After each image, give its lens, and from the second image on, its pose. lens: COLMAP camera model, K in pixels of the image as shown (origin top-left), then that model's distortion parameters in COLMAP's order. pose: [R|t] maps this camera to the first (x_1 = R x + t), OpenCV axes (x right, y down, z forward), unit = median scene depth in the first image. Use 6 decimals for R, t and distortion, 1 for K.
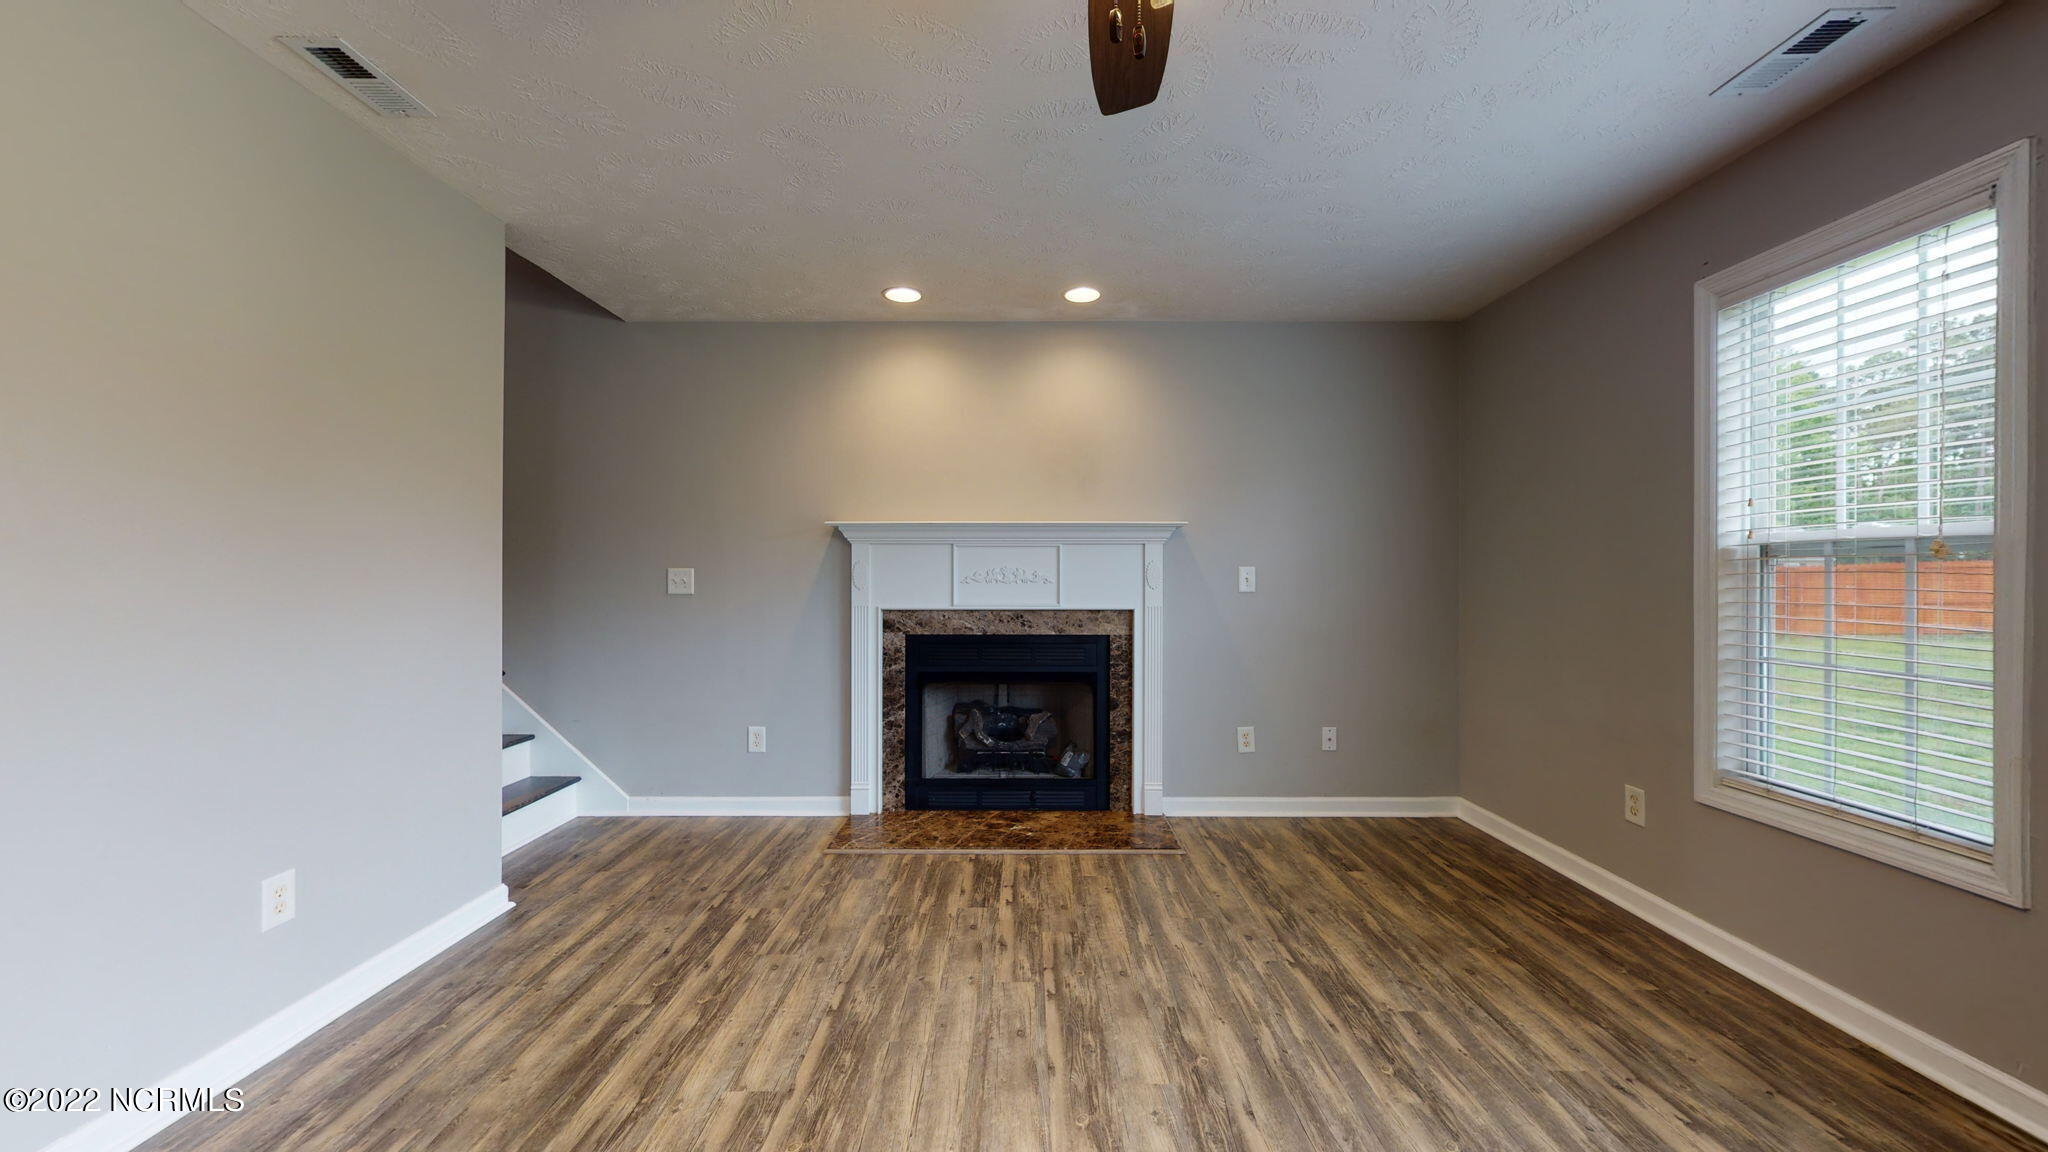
lens RADIAL K [[749.8, 0, 1026.2], [0, 749.8, 577.2], [0, 0, 1]] dist [-0.000188, -0.000414]
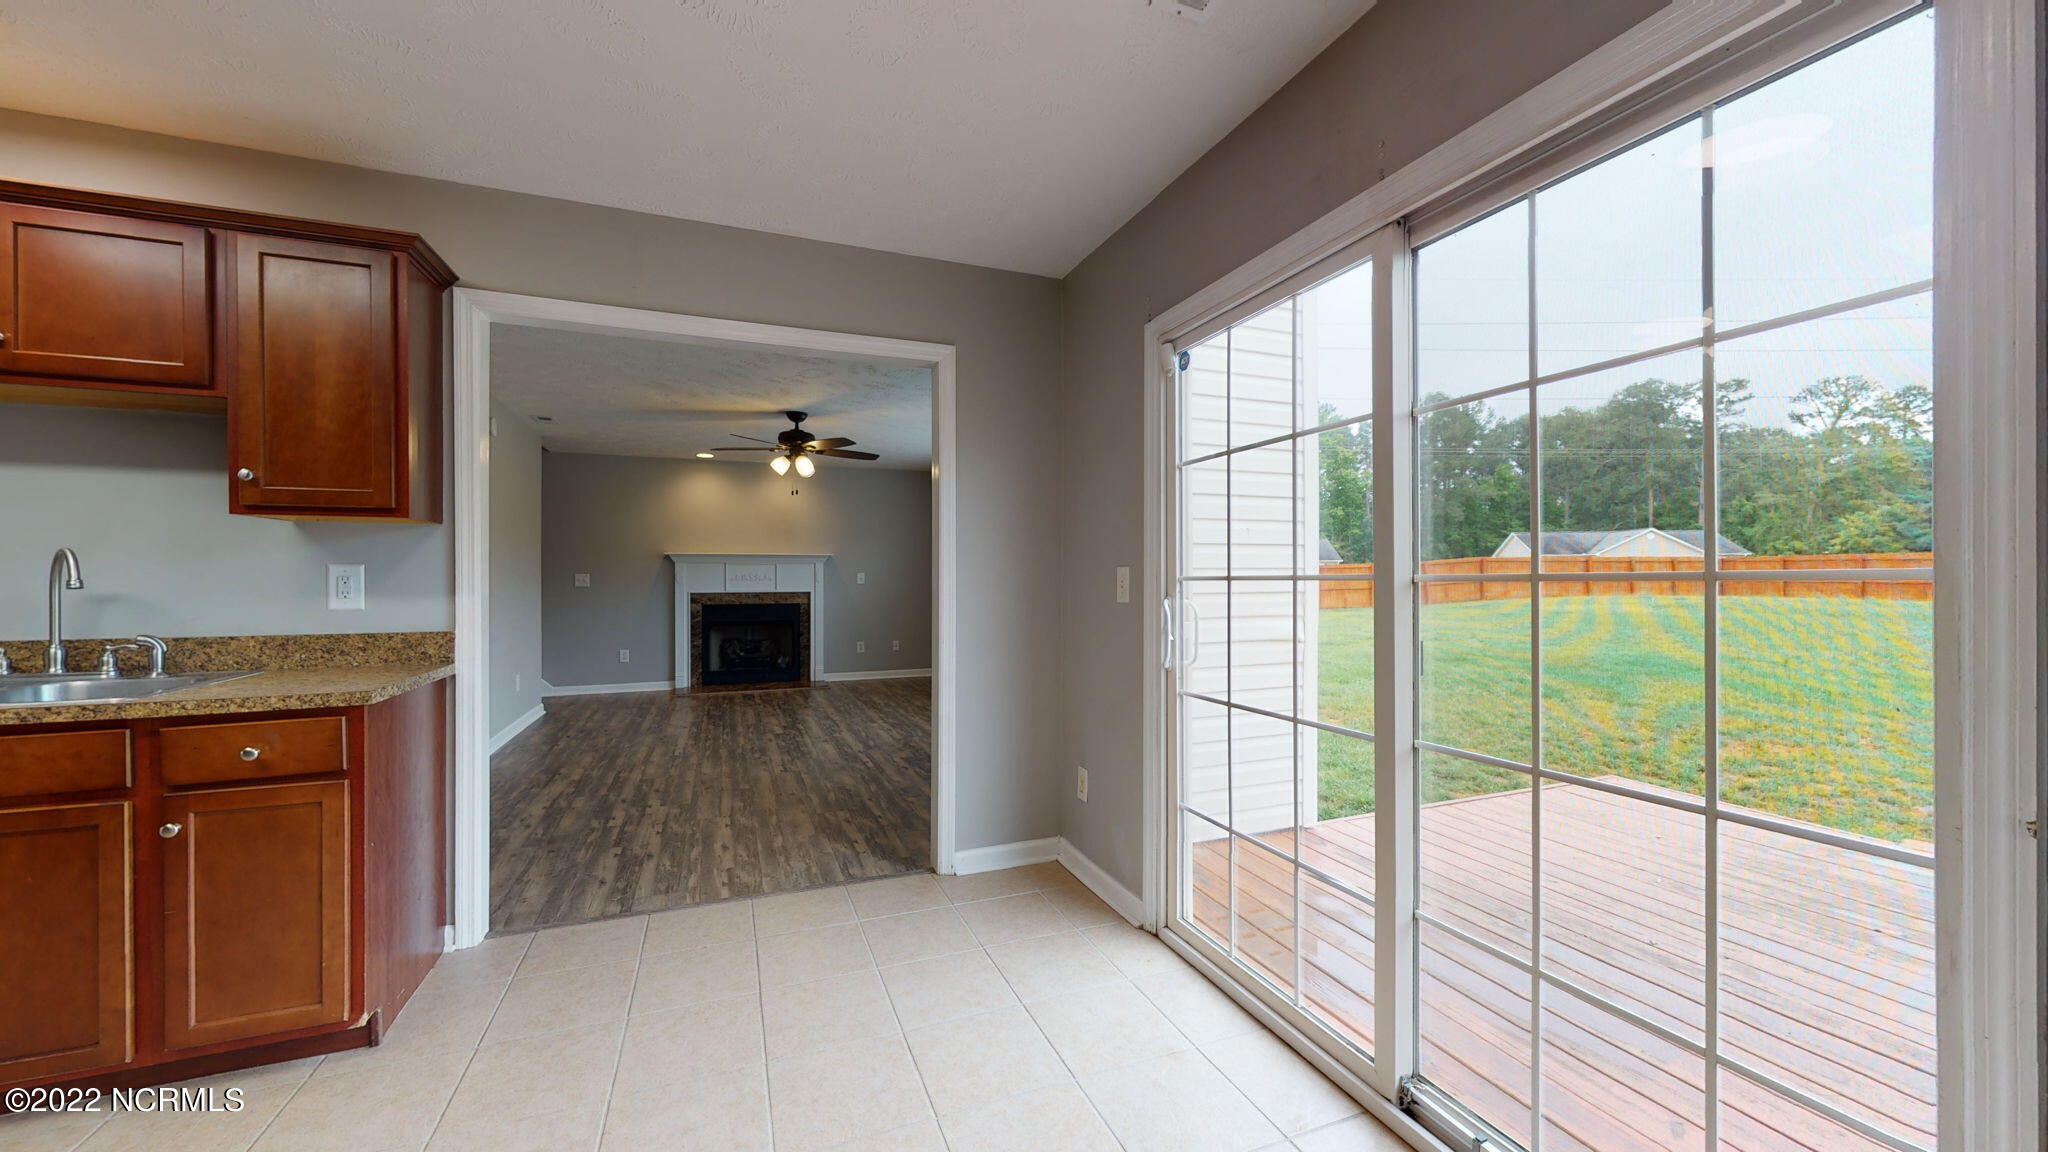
lens RADIAL K [[749.8, 0, 1025.0], [0, 749.8, 575.1], [0, 0, 1]] dist [-0.000188, -0.000414]
pose [[0.927429, -0.001007, 0.373998, -0.138800], [0.001155, 0.999999, -0.000171, -0.009725], [-0.373998, 0.000590, 0.927429, -1.794353]]
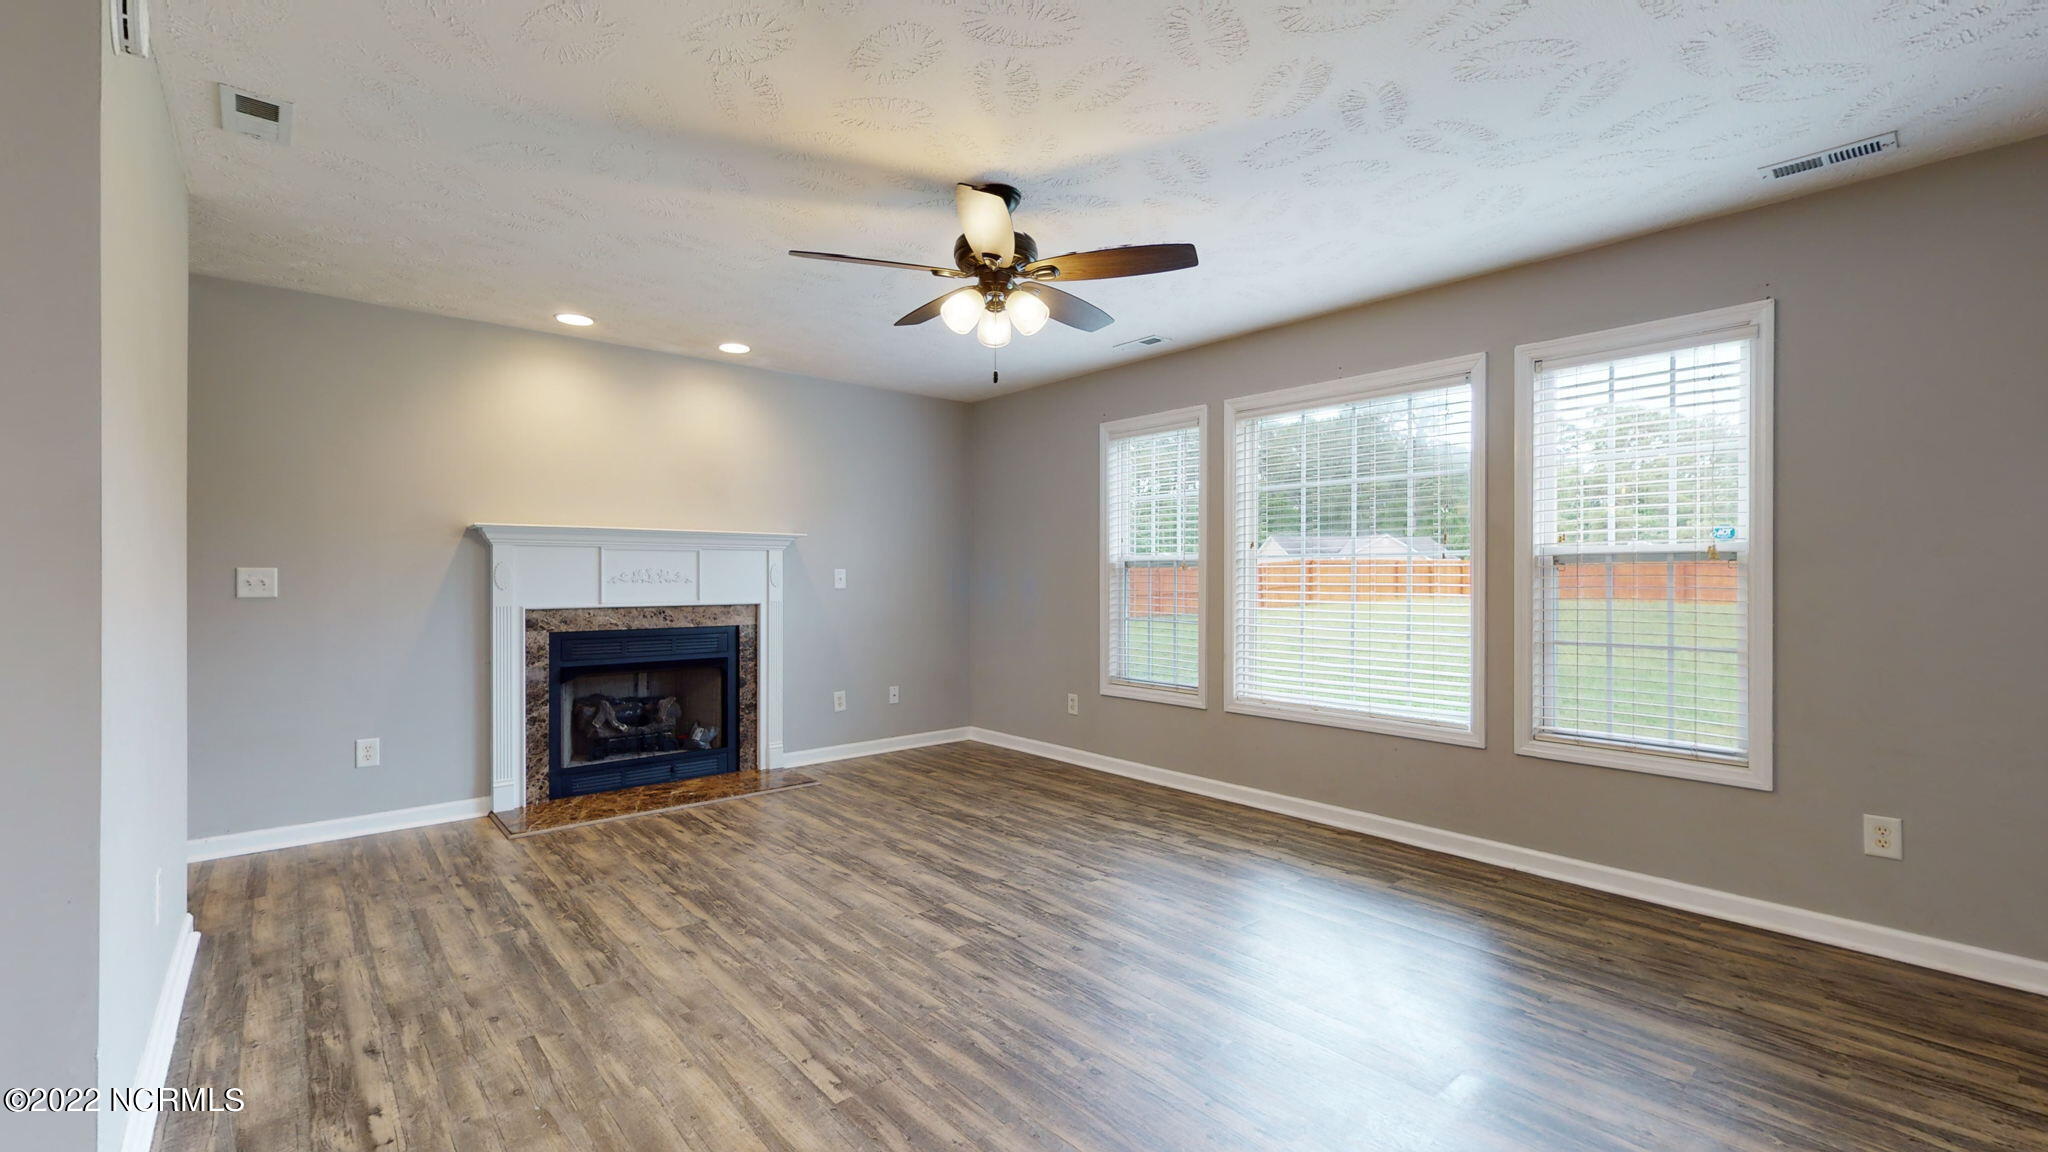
lens RADIAL K [[852.5, 0, 1023.5], [0, 852.5, 574.8], [0, 0, 1]] dist [-0.000757, 0.000180]
pose [[0.753099, 0.000811, 0.657907, -0.587798], [-0.000663, 1.000000, -0.000474, -0.005061], [-0.657907, -0.000079, 0.753099, -0.437895]]
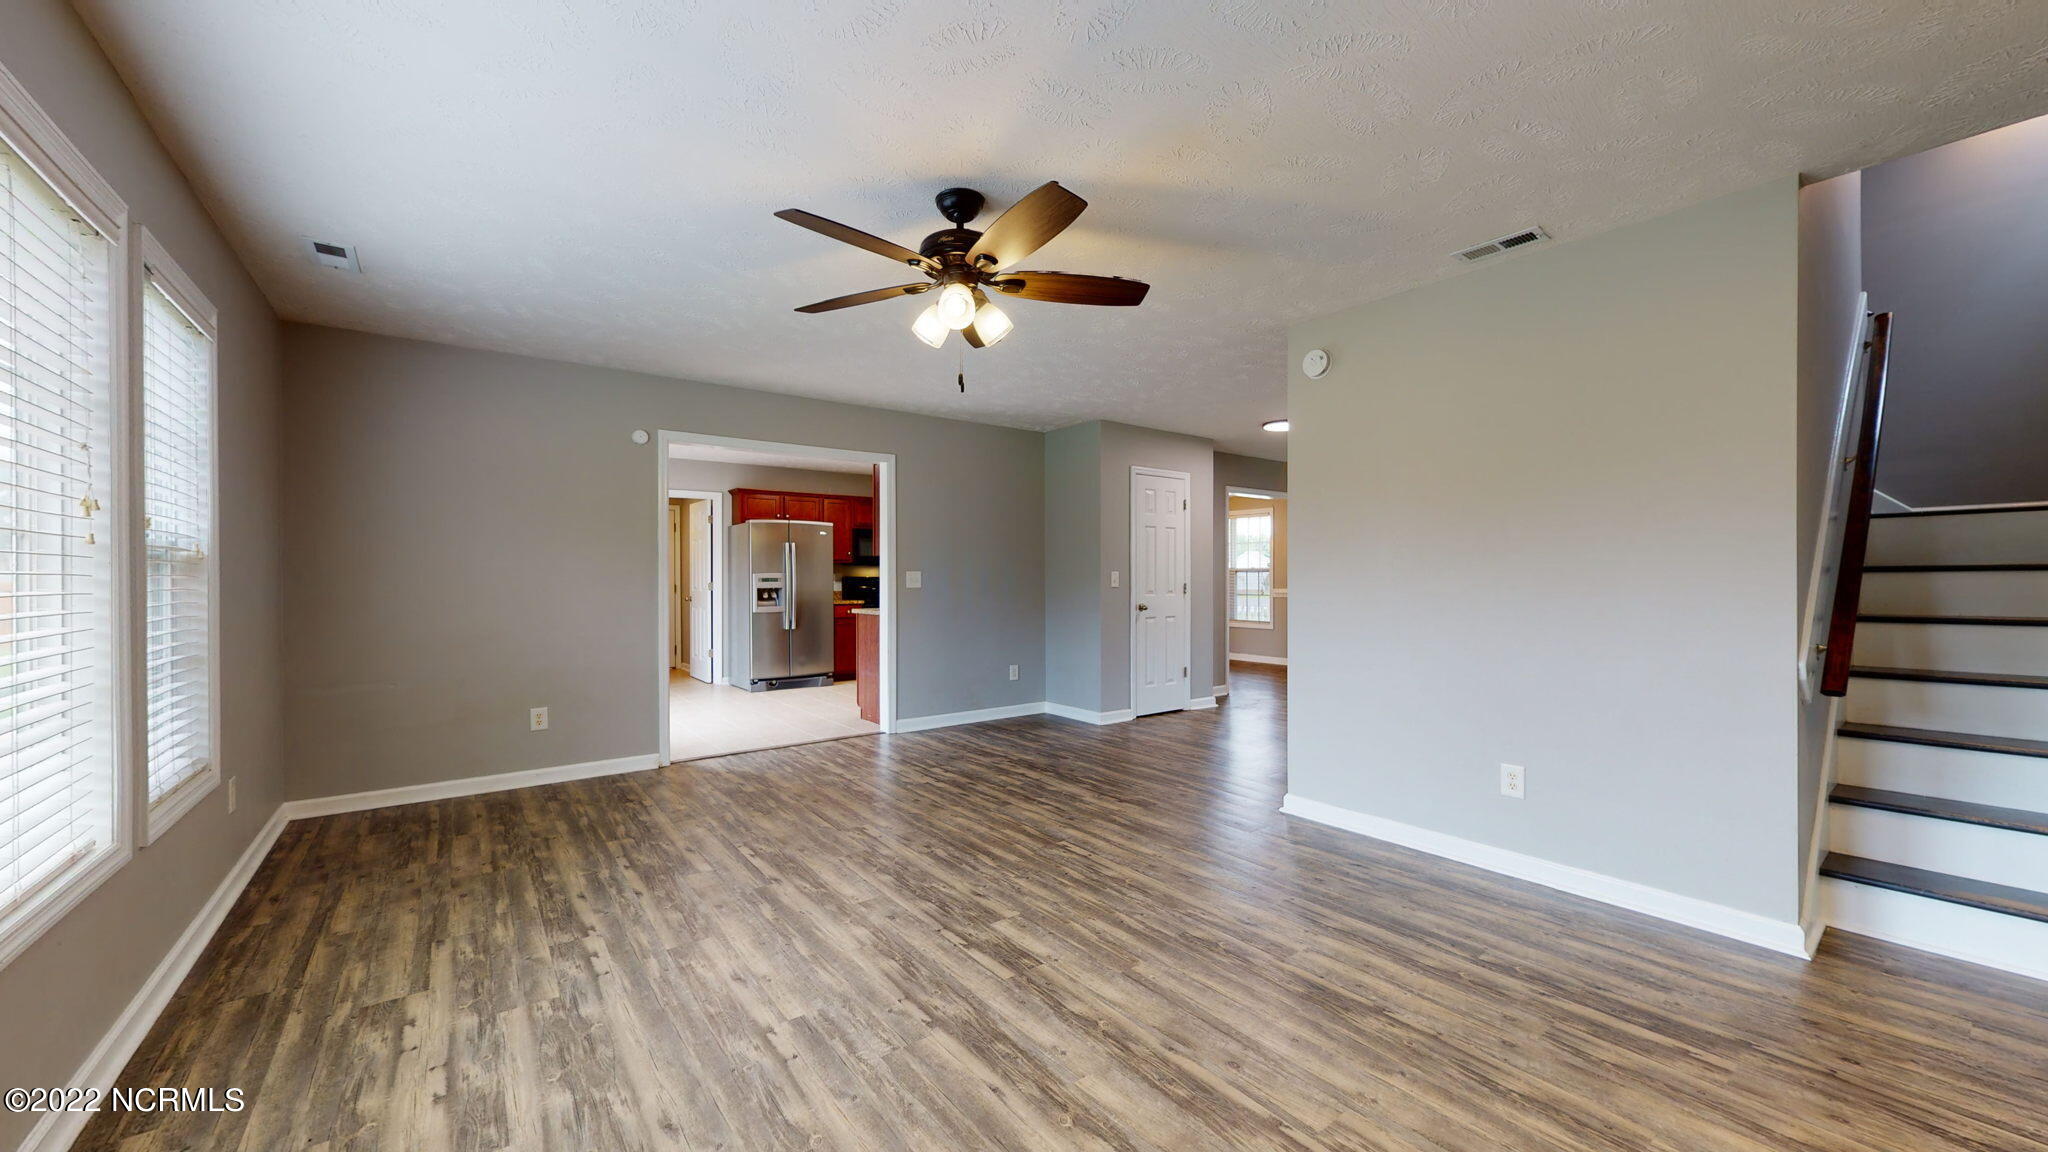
lens RADIAL K [[749.8, 0, 1022.9], [0, 749.8, 582.8], [0, 0, 1]] dist [-0.000188, -0.000414]
pose [[-0.795457, 0.004460, -0.605993, 0.530986], [0.002288, 0.999988, 0.004355, 0.000669], [0.606006, 0.002078, -0.795458, 1.095134]]
